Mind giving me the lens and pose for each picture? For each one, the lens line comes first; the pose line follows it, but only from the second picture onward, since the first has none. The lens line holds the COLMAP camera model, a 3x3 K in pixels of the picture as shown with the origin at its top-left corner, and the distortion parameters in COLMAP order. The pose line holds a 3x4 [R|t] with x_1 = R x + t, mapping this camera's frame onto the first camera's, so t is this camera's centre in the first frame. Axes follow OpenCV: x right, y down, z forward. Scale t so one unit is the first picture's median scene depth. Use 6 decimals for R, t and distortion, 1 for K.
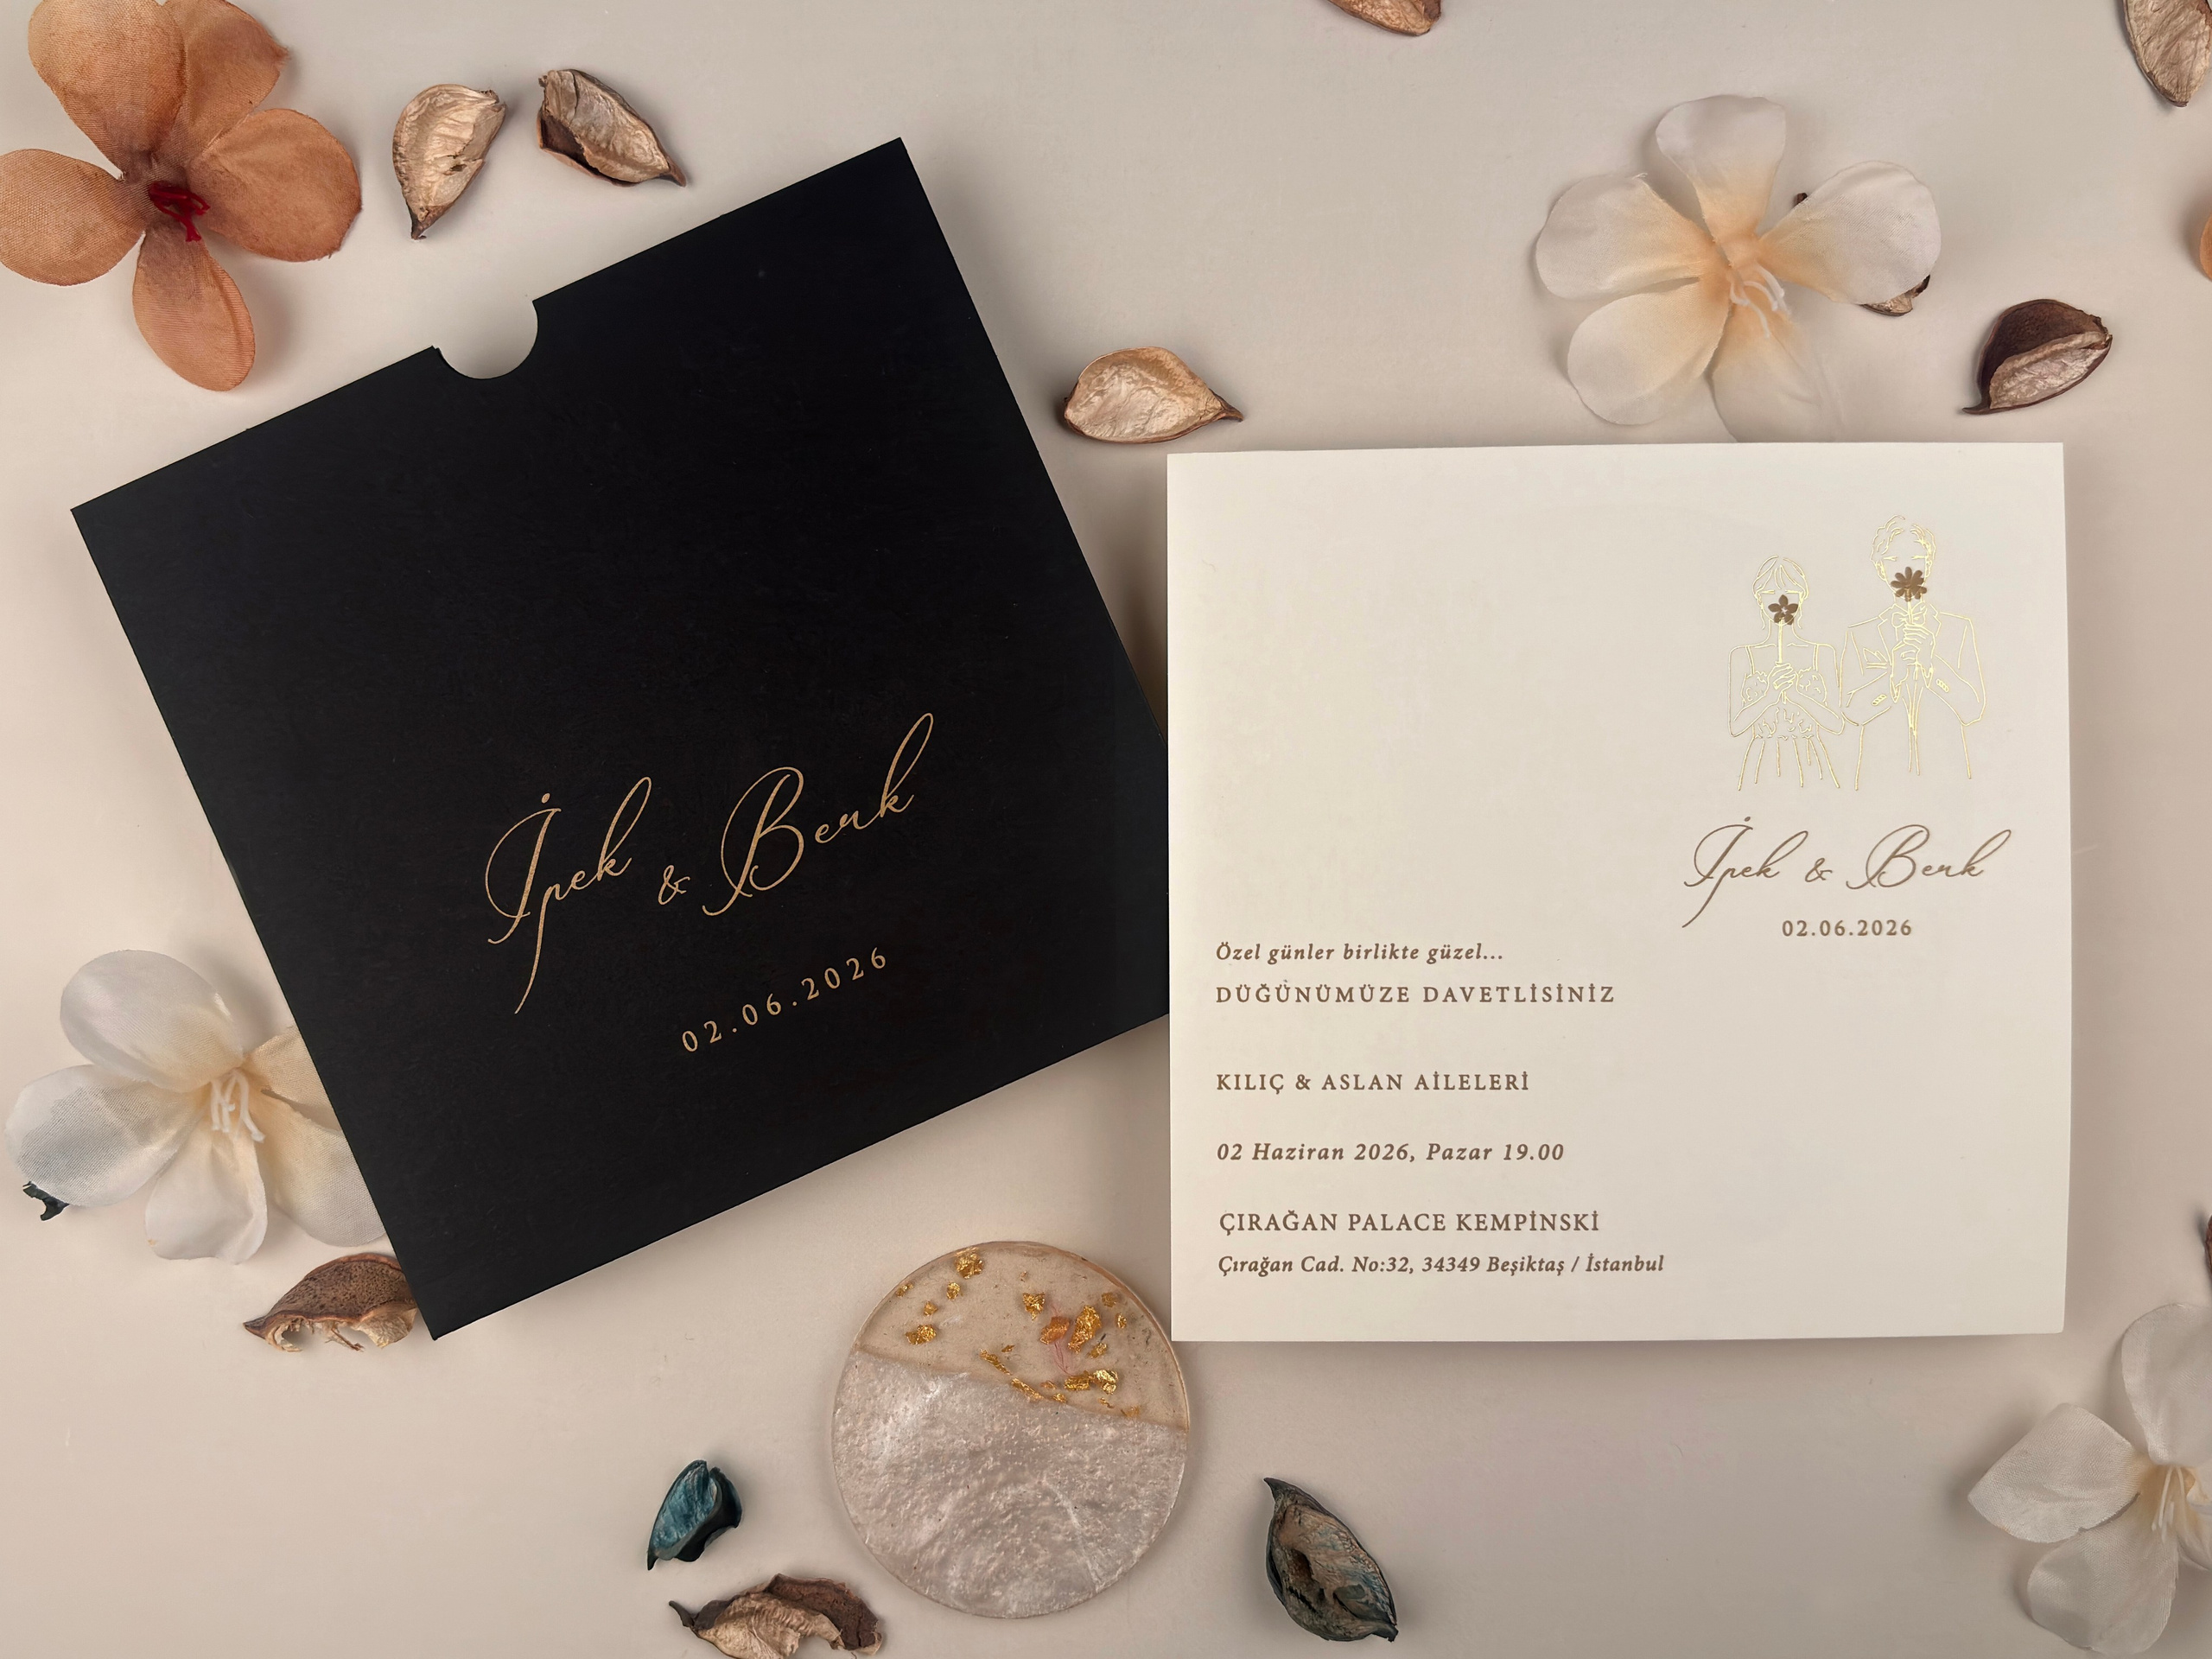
lens RADIAL K [[2231.3, 0, 1106.0], [0, 2231.3, 829.5], [0, 0, 1]] dist [0.116729, -0.284086]
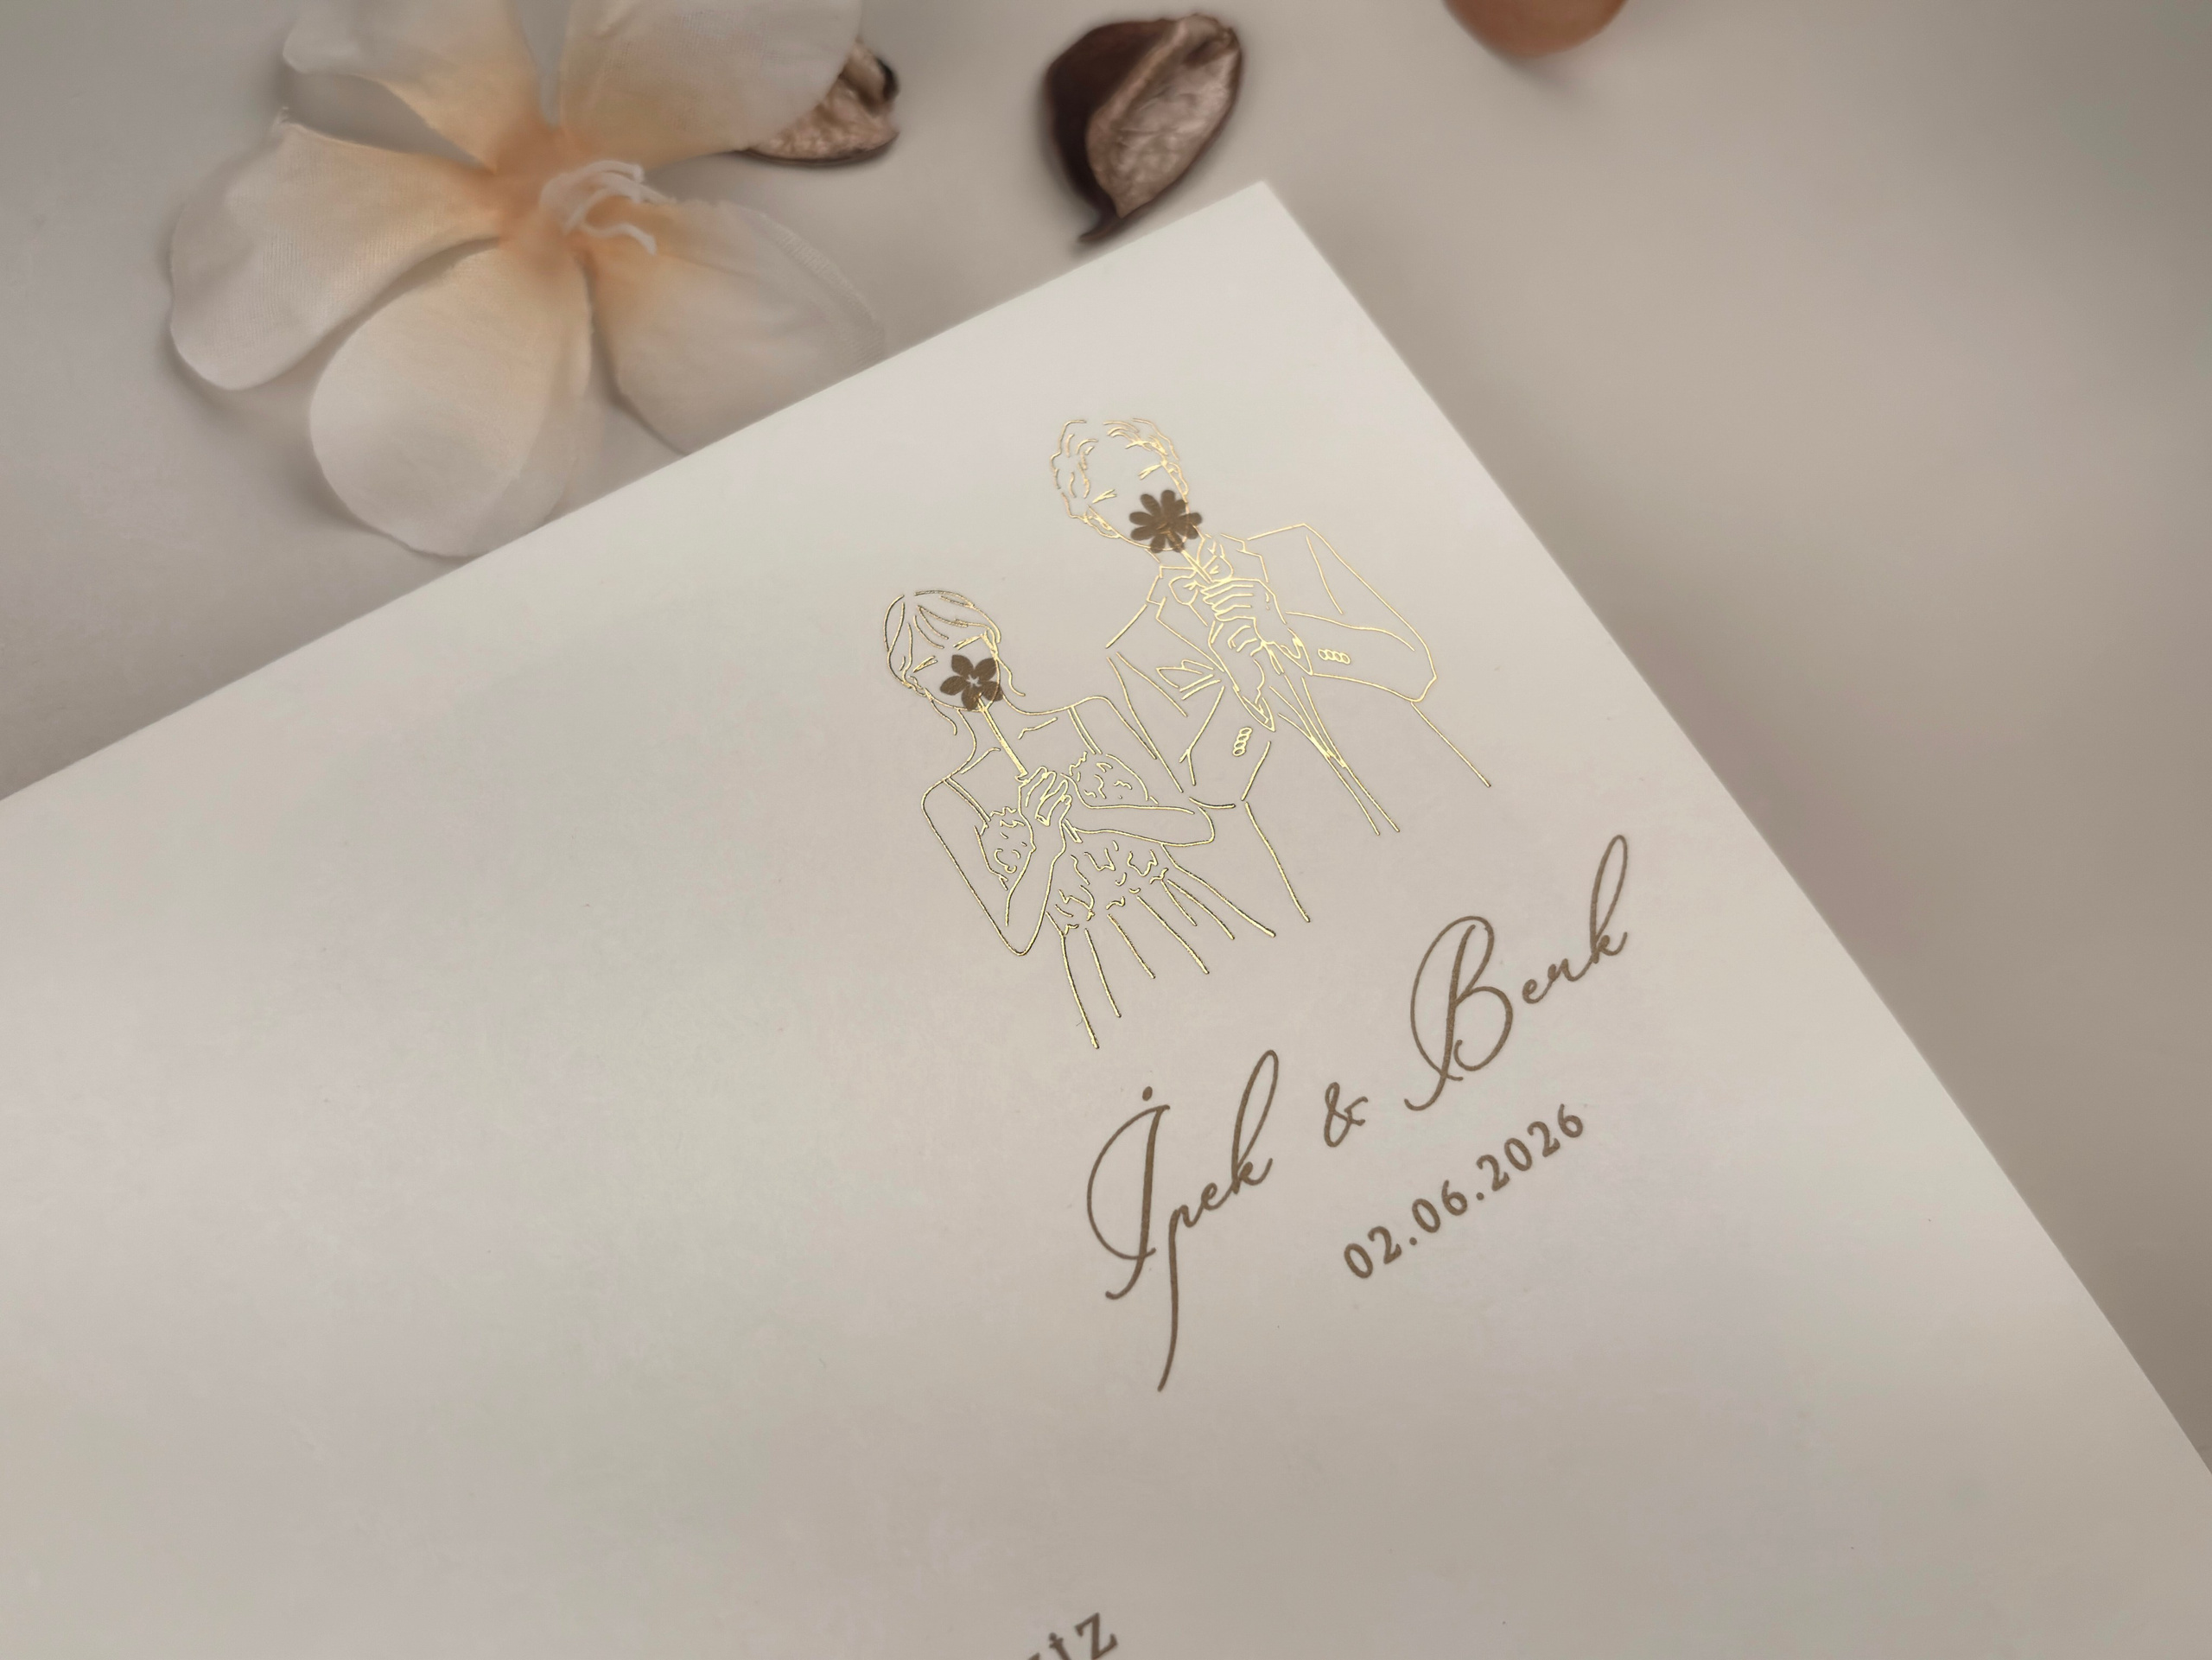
lens RADIAL K [[2231.4, 0, 1106.0], [0, 2231.4, 830.0], [0, 0, 1]] dist [0.116729, -0.284086]
pose [[0.837286, -0.472451, 0.275212, 0.181742], [0.533013, 0.817469, -0.218268, 0.044172], [-0.121856, 0.329444, 0.936279, 0.571566]]
